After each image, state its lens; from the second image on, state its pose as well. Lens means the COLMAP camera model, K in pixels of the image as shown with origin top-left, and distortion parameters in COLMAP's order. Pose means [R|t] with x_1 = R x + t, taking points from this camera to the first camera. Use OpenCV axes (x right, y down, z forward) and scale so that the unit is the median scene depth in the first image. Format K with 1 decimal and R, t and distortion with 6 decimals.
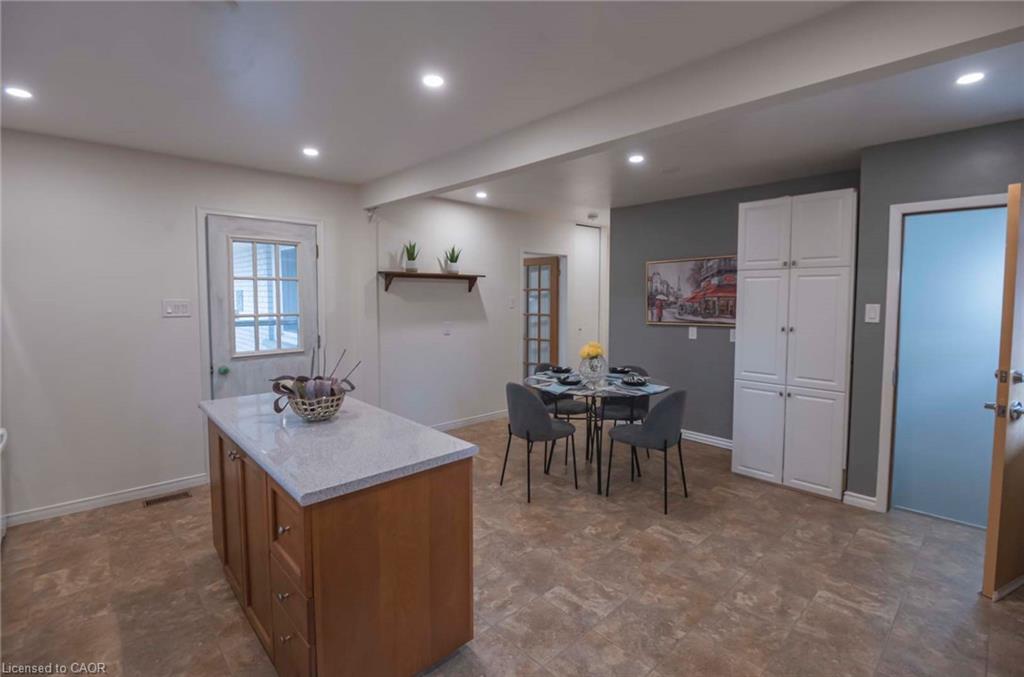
lens RADIAL K [[476.5, 0, 512.1], [0, 476.5, 332.4], [0, 0, 1]] dist [-0.008570, -0.005378]
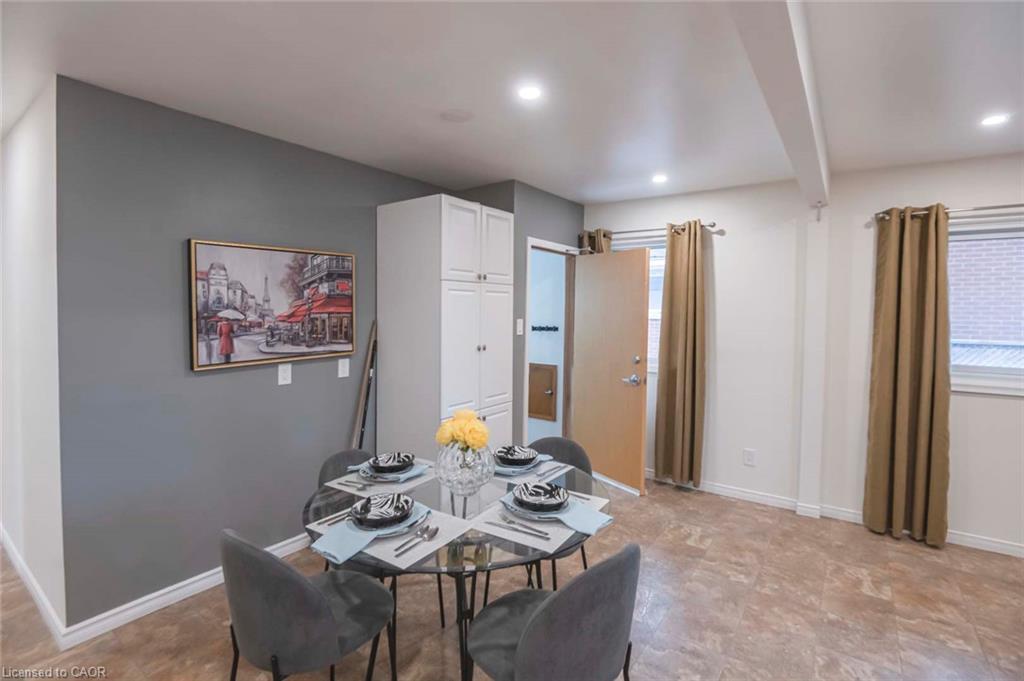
lens RADIAL K [[476.5, 0, 520.0], [0, 476.5, 322.9], [0, 0, 1]] dist [-0.008570, -0.005378]
pose [[-0.198617, -0.030390, 0.979606, -0.262800], [0.066985, 0.996761, 0.044504, -0.072341], [-0.977785, 0.074458, -0.195938, 0.867625]]
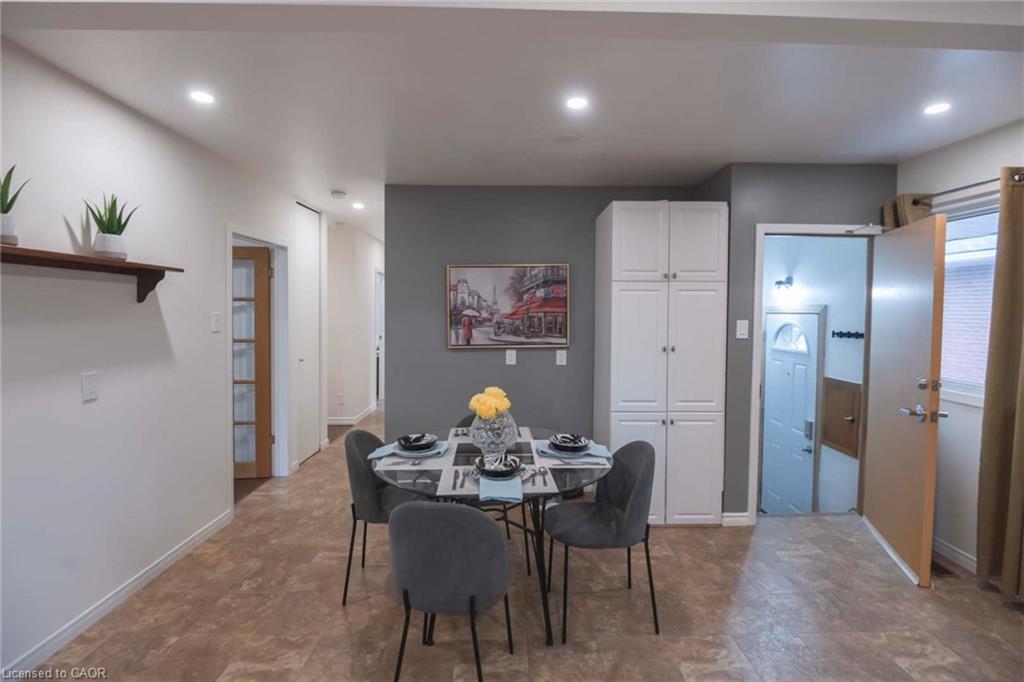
lens RADIAL K [[476.5, 0, 515.0], [0, 476.5, 324.8], [0, 0, 1]] dist [-0.008570, -0.005378]
pose [[0.665789, -0.020176, 0.745868, -0.219953], [0.052126, 0.998450, -0.019521, -0.039254], [-0.744317, 0.051876, 0.665808, 0.484501]]
